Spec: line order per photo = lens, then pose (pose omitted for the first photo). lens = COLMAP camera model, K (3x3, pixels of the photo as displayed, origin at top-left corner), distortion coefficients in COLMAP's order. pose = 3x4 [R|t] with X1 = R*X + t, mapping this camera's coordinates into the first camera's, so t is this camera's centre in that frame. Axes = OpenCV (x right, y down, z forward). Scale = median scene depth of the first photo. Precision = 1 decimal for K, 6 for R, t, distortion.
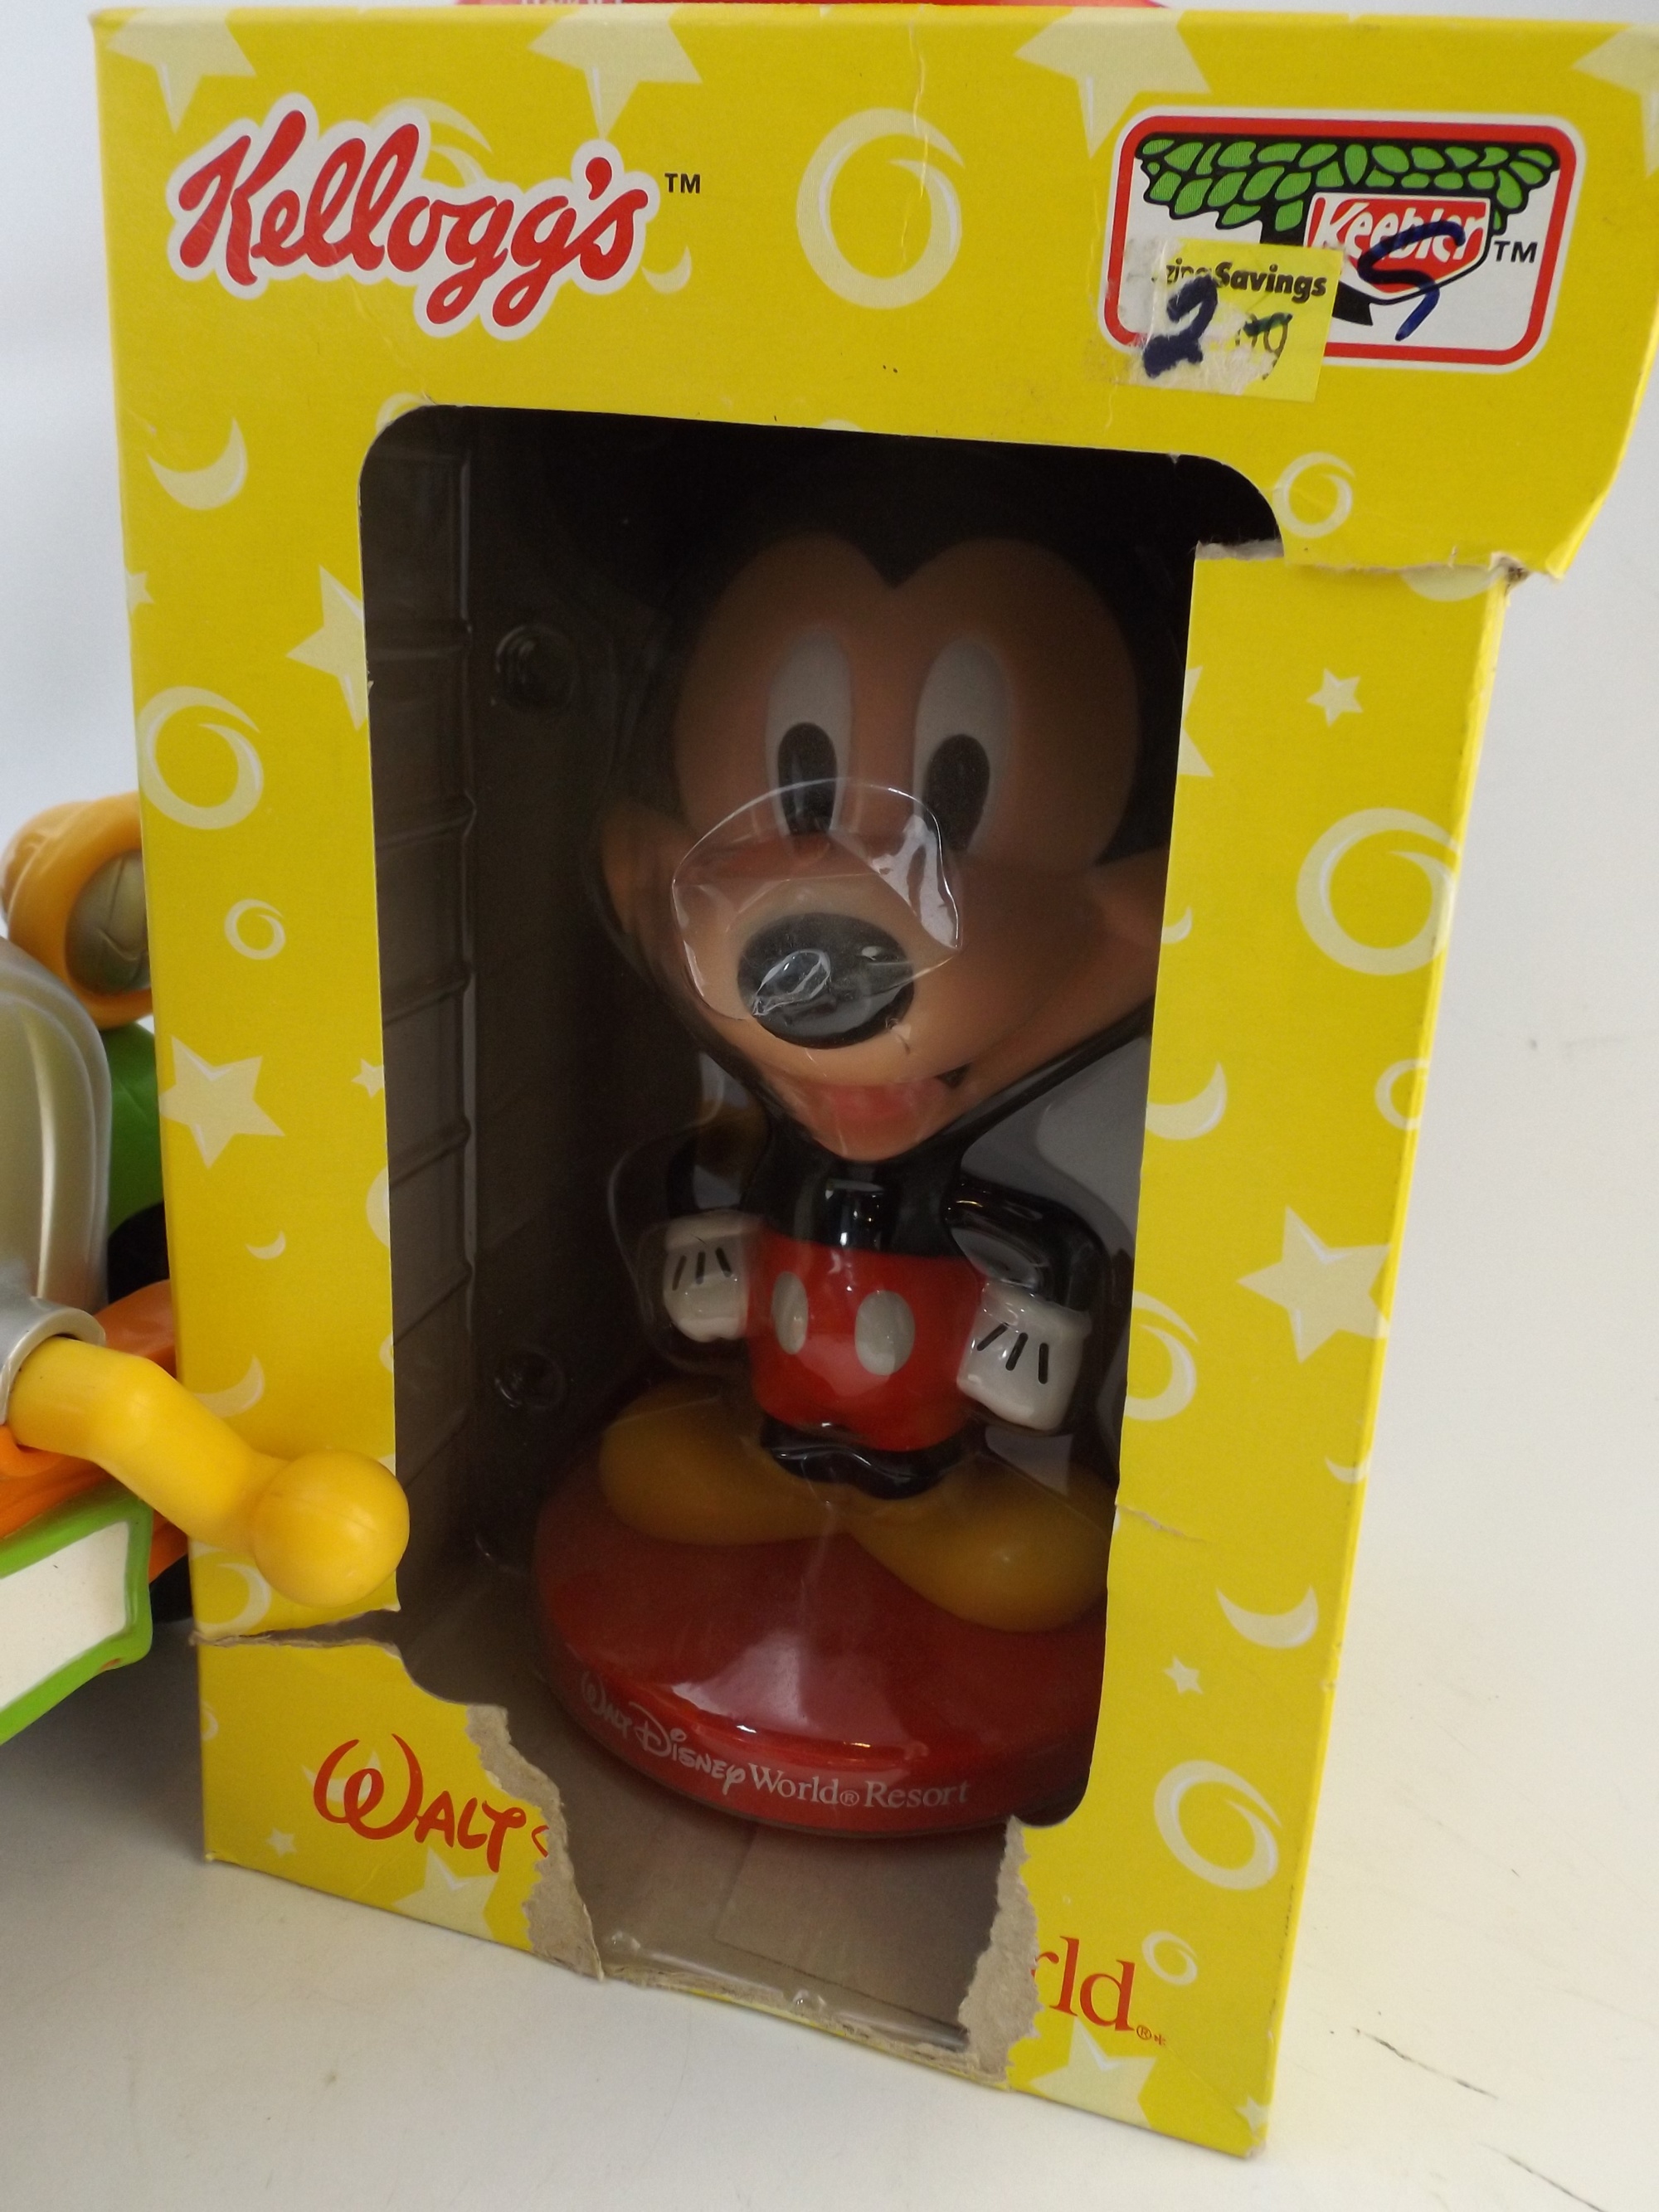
lens RADIAL K [[1567.5, 0, 827.8], [0, 1567.5, 1098.7], [0, 0, 1]] dist [0.004119, -0.008175]
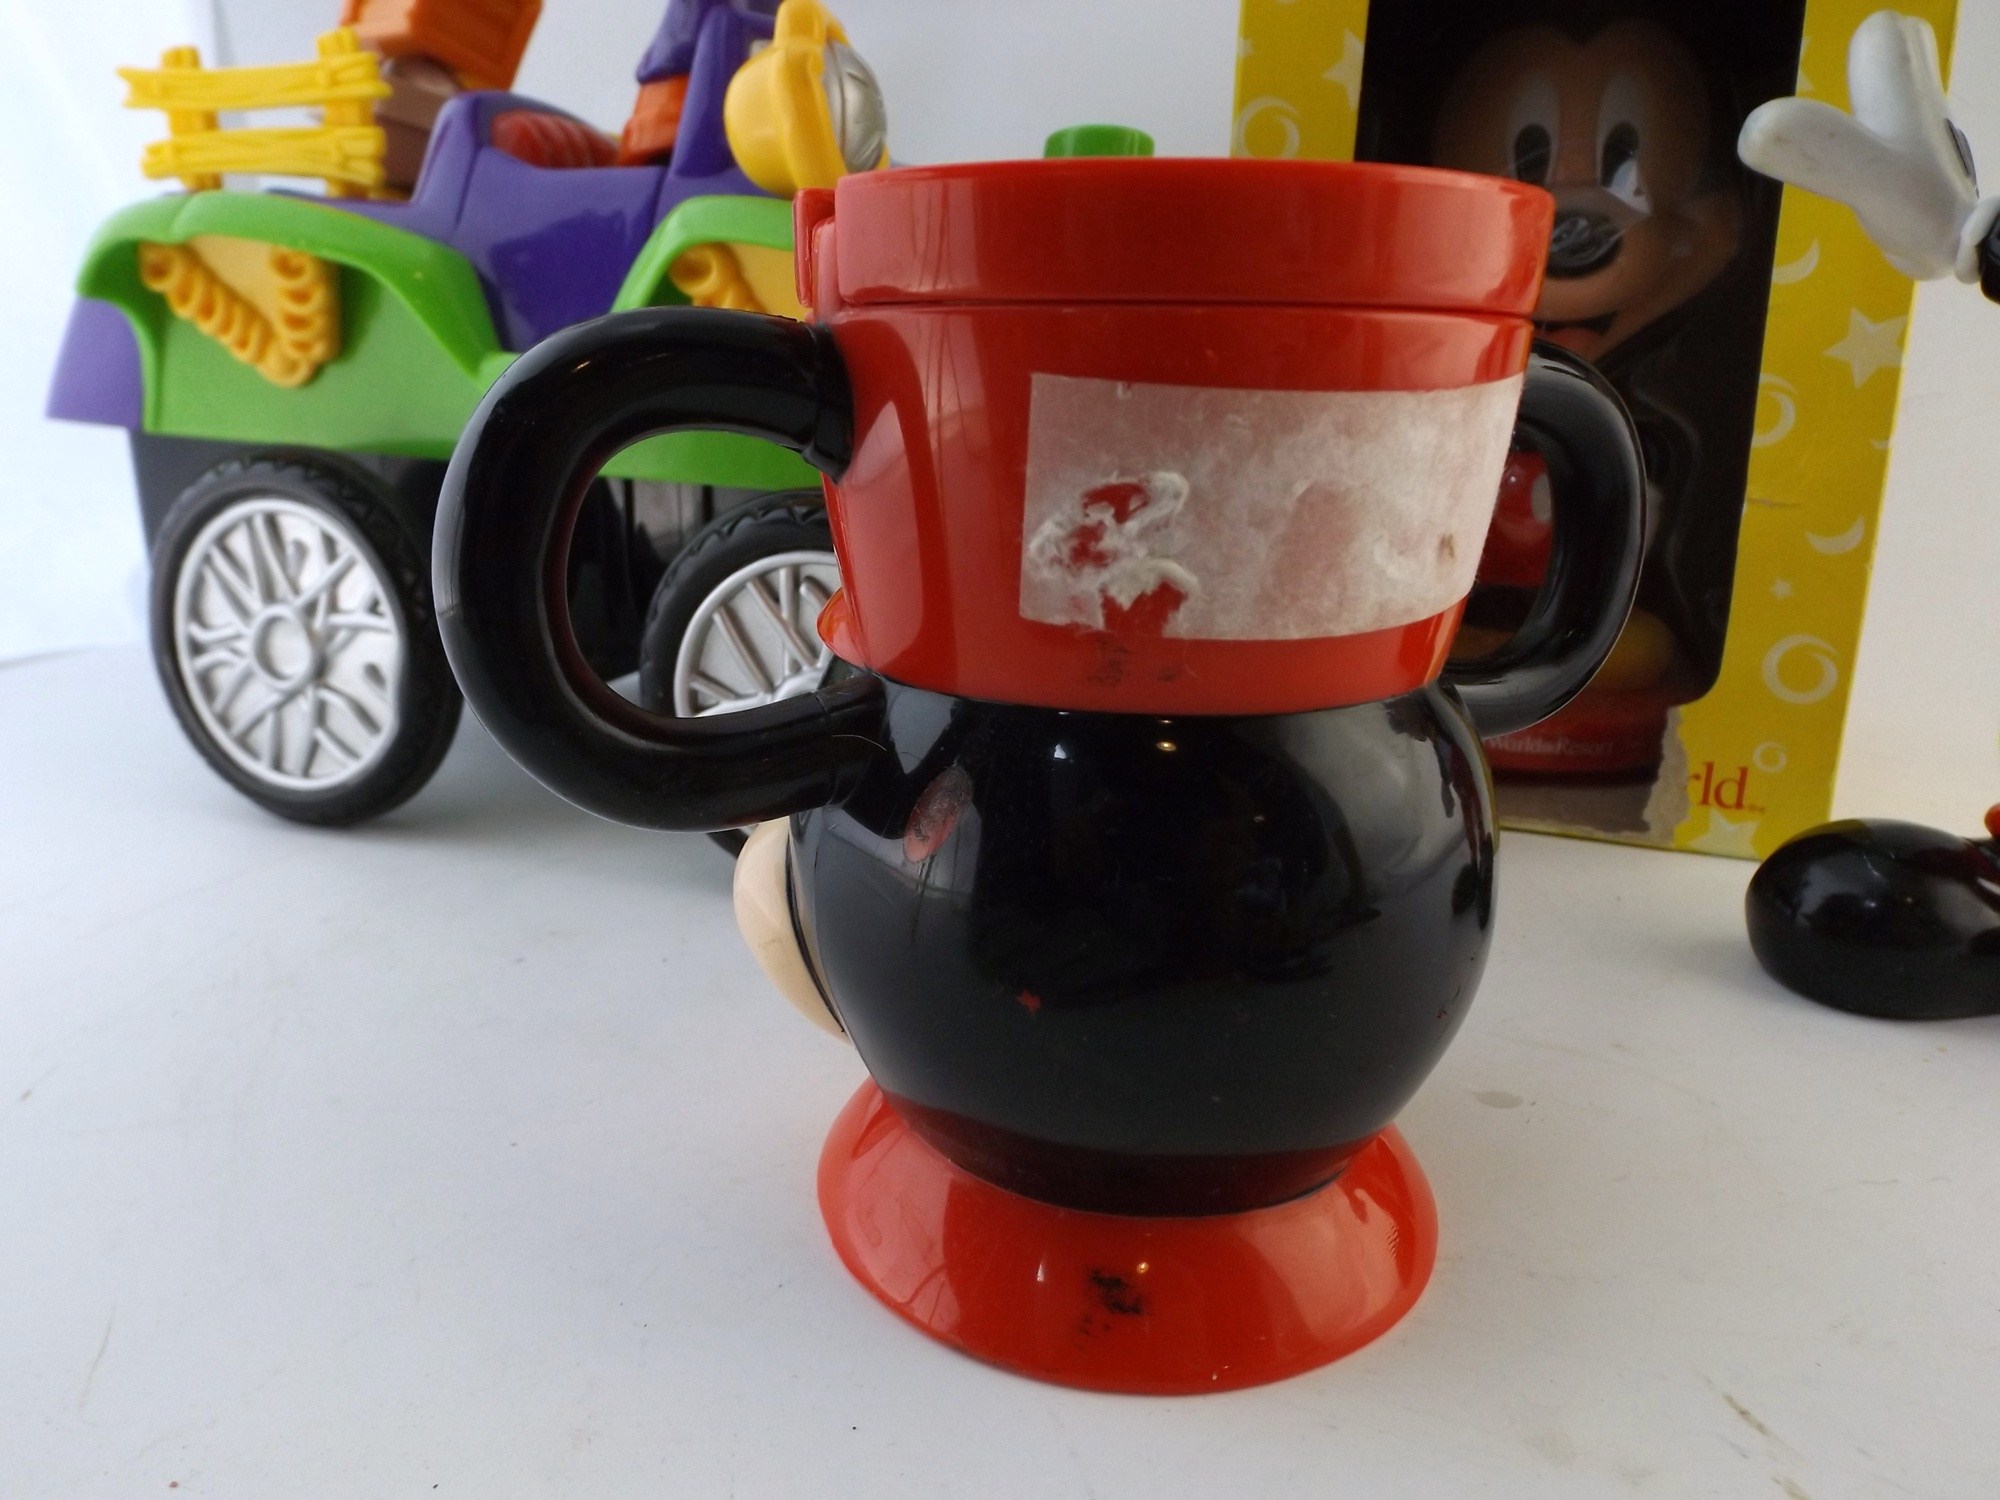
lens RADIAL K [[1417.2, 0, 1004.7], [0, 1417.2, 756.8], [0, 0, 1]] dist [0.004119, -0.008175]
pose [[0.997431, -0.034732, -0.062648, -0.614380], [0.035081, 0.999374, 0.004485, 0.525704], [0.062453, -0.006671, 0.998026, -0.786747]]
